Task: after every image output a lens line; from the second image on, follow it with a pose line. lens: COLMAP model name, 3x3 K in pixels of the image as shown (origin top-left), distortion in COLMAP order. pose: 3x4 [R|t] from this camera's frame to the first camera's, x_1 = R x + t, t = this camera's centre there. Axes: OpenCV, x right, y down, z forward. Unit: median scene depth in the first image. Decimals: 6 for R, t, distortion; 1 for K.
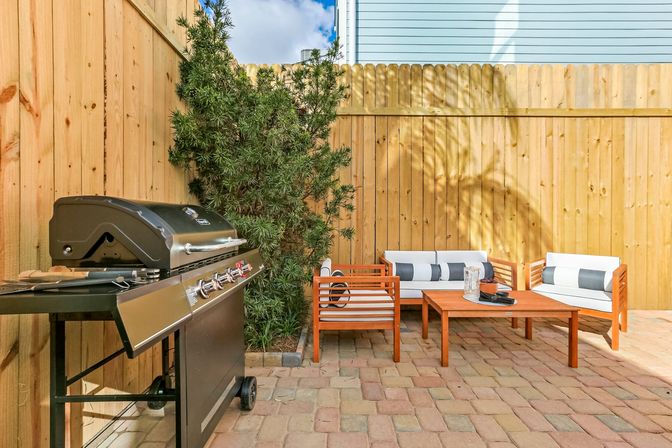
lens RADIAL K [[313.1, 0, 335.1], [0, 313.1, 216.9], [0, 0, 1]] dist [-0.020651, 0.008692]
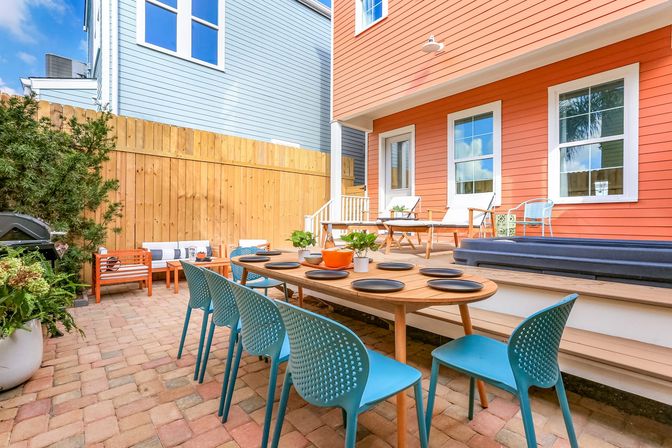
lens RADIAL K [[313.1, 0, 330.3], [0, 313.1, 221.6], [0, 0, 1]] dist [-0.020651, 0.008692]
pose [[0.766184, -0.000037, 0.642622, -0.115941], [-0.003680, 0.999983, 0.004446, -0.005939], [-0.642611, -0.005771, 0.766171, -0.761232]]
